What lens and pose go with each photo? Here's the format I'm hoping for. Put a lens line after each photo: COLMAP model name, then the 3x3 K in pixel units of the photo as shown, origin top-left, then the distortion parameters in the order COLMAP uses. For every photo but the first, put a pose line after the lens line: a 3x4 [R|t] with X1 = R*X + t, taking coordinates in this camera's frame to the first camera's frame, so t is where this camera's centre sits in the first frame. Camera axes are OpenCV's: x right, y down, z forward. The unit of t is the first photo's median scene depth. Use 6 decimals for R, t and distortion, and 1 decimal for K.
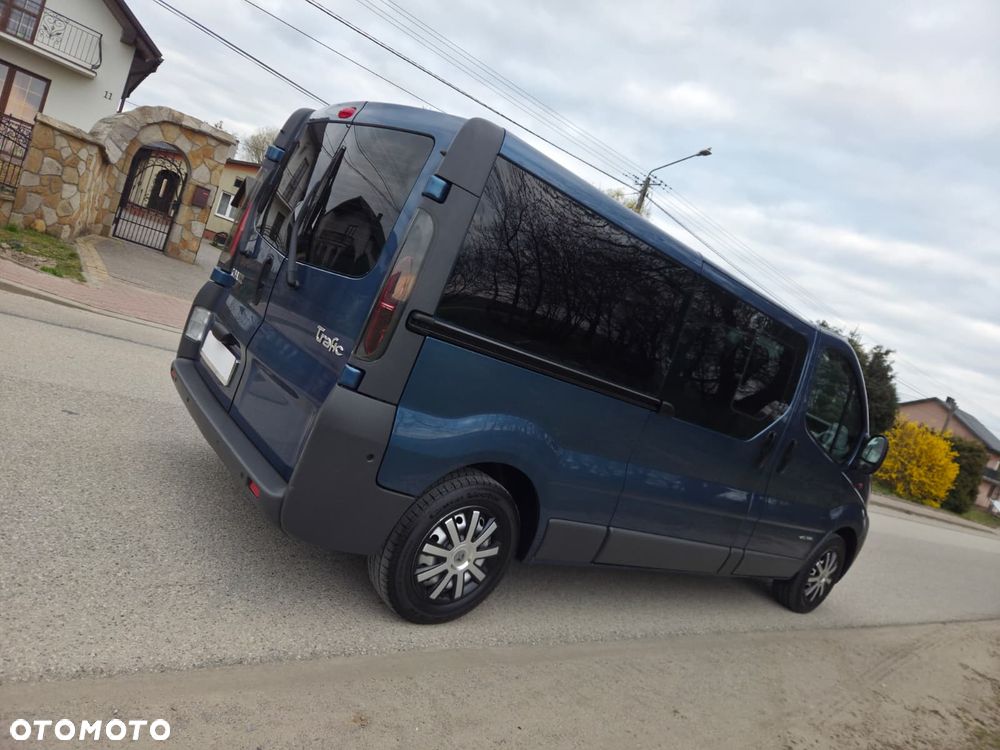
lens RADIAL K [[666.6, 0, 500.3], [0, 666.6, 372.4], [0, 0, 1]] dist [0.073860, -0.056930]
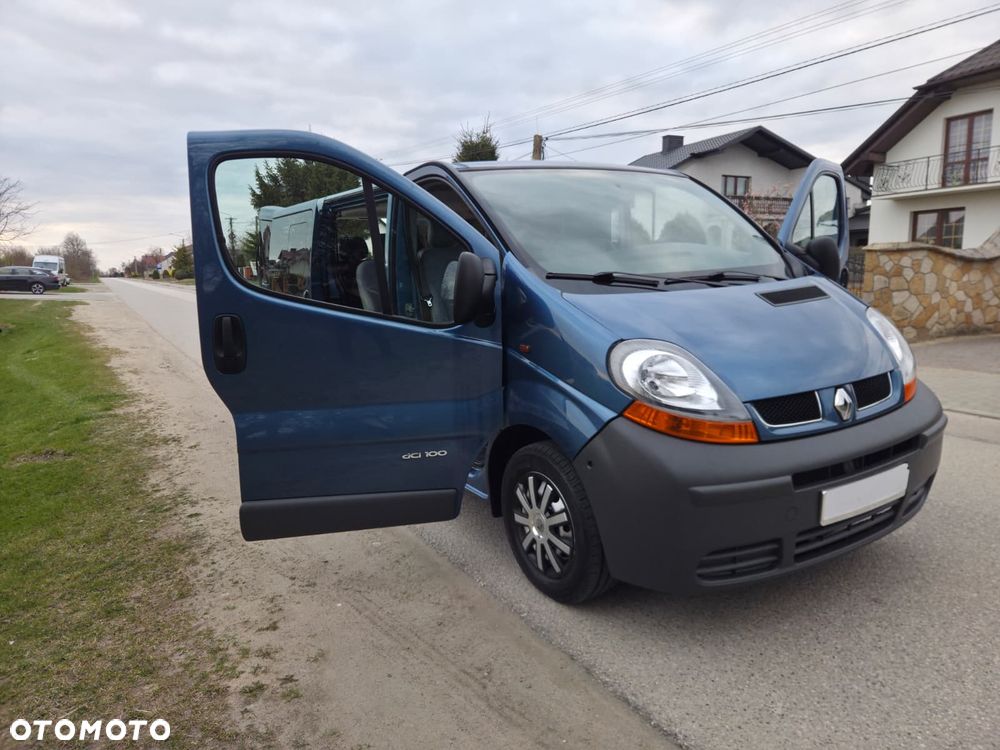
lens RADIAL K [[666.6, 0, 503.5], [0, 666.6, 371.7], [0, 0, 1]] dist [0.073860, -0.056930]
pose [[-0.121460, -0.201835, -0.971859, 1.194418], [-0.113098, 0.975546, -0.188466, 0.327619], [0.986132, 0.087025, -0.141317, 1.189105]]
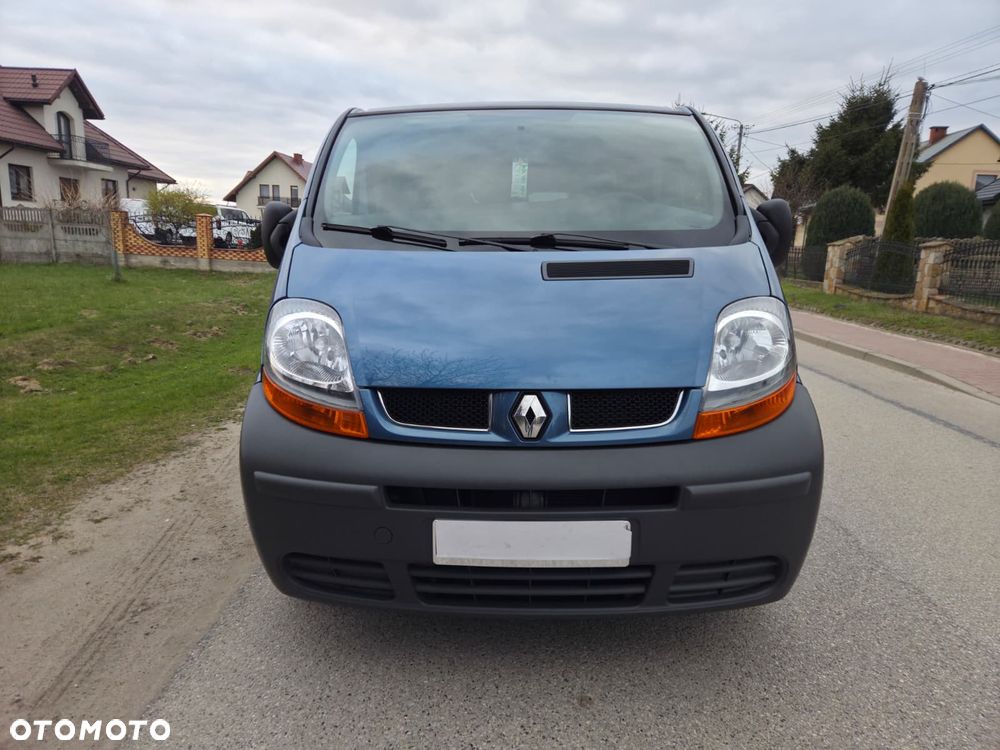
lens RADIAL K [[666.6, 0, 497.2], [0, 666.6, 382.1], [0, 0, 1]] dist [0.073860, -0.056930]
pose [[-0.584878, -0.210793, -0.783252, 0.929718], [-0.315062, 0.948858, -0.020096, 0.206550], [0.747431, 0.235020, -0.621379, 1.635648]]
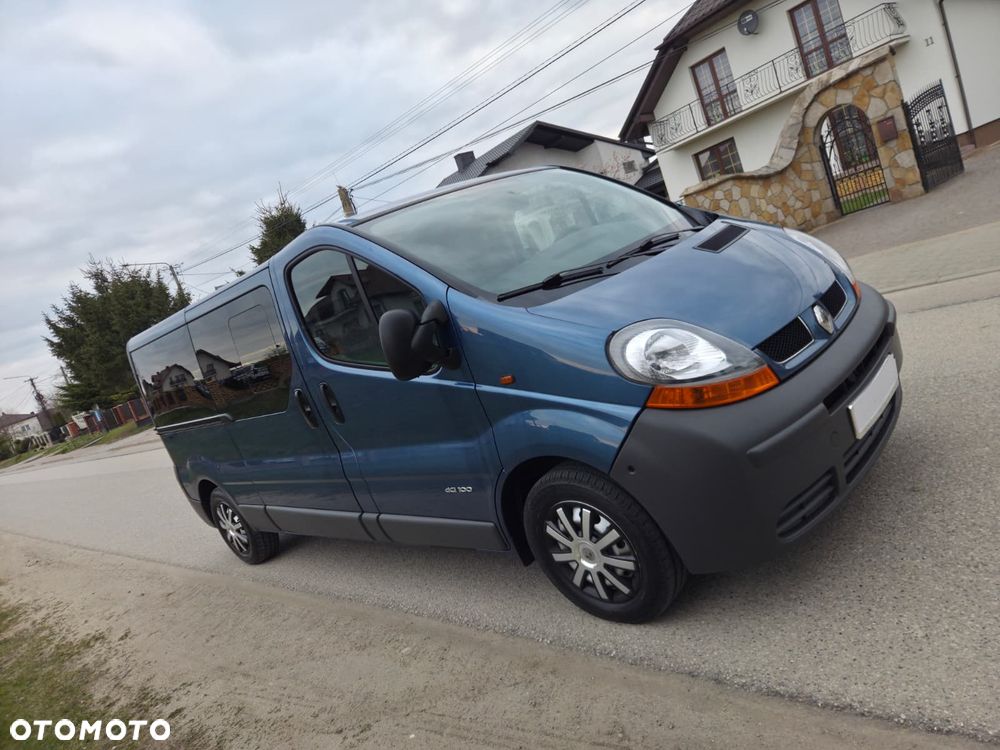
lens RADIAL K [[666.6, 0, 504.3], [0, 666.6, 372.9], [0, 0, 1]] dist [0.073860, -0.056930]
pose [[-0.008864, -0.223037, -0.974770, 1.149666], [0.280856, 0.935013, -0.216495, 0.304331], [0.959709, -0.275689, 0.054353, 1.086810]]
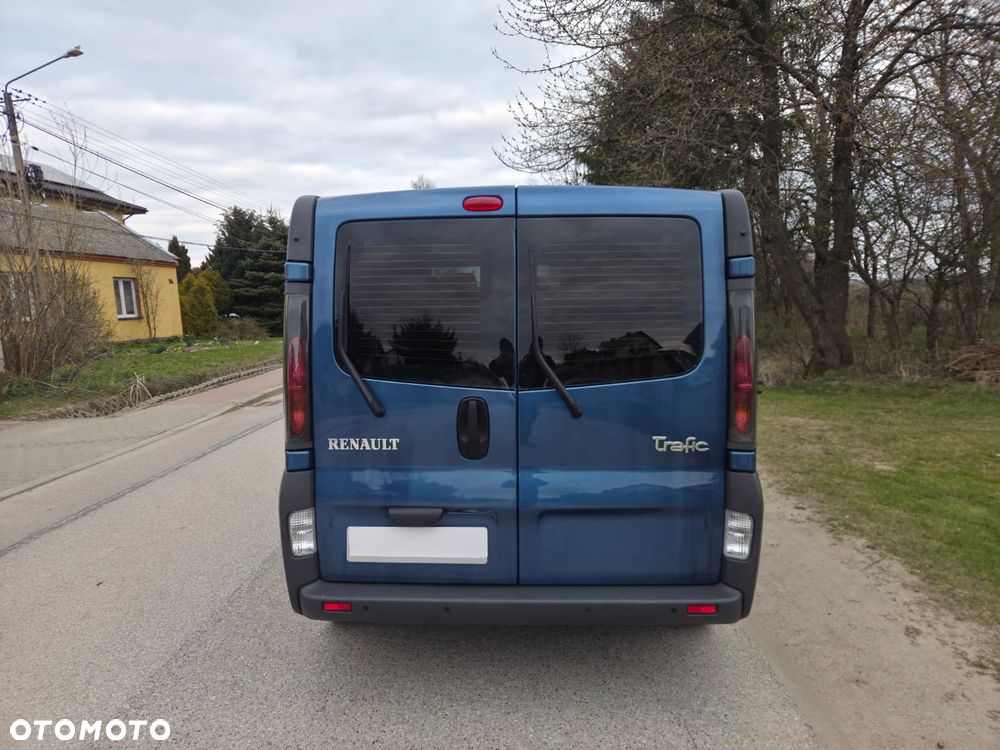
lens RADIAL K [[666.6, 0, 498.8], [0, 666.6, 374.1], [0, 0, 1]] dist [0.073860, -0.056930]
pose [[0.596456, -0.447432, 0.666367, -0.578217], [0.324934, 0.893743, 0.309259, -0.299692], [-0.733933, 0.032066, 0.678464, 0.289078]]
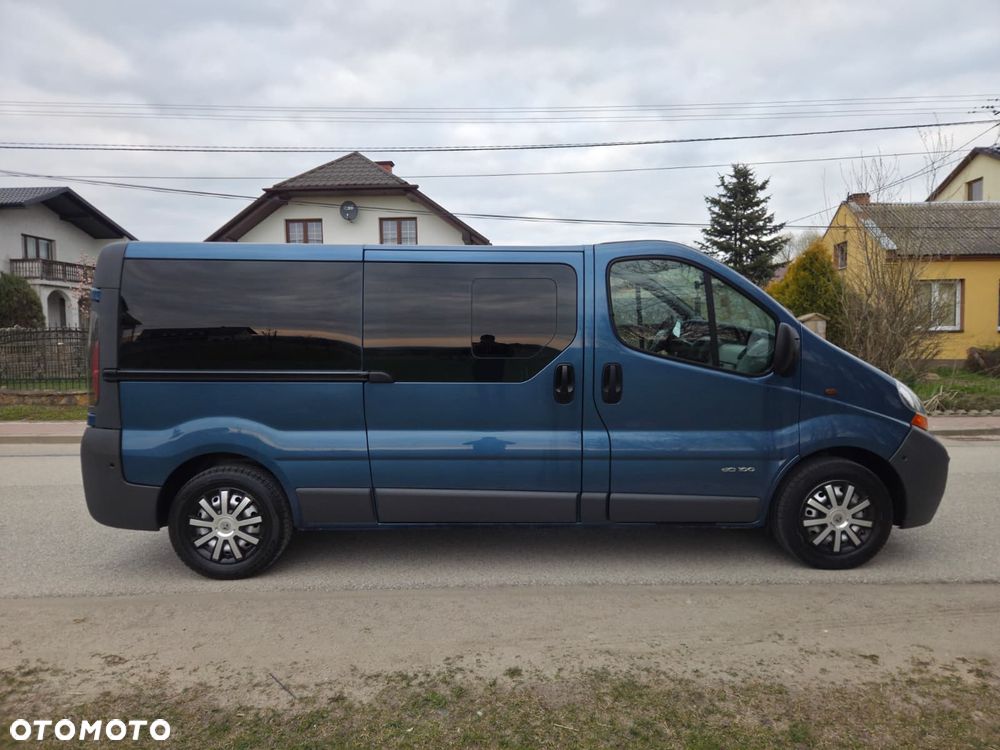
lens RADIAL K [[666.6, 0, 500.4], [0, 666.6, 375.8], [0, 0, 1]] dist [0.073860, -0.056930]
pose [[0.740720, -0.318452, -0.591543, 0.800690], [0.231231, 0.947566, -0.220571, 0.262197], [0.630767, 0.026598, 0.775517, 0.169571]]
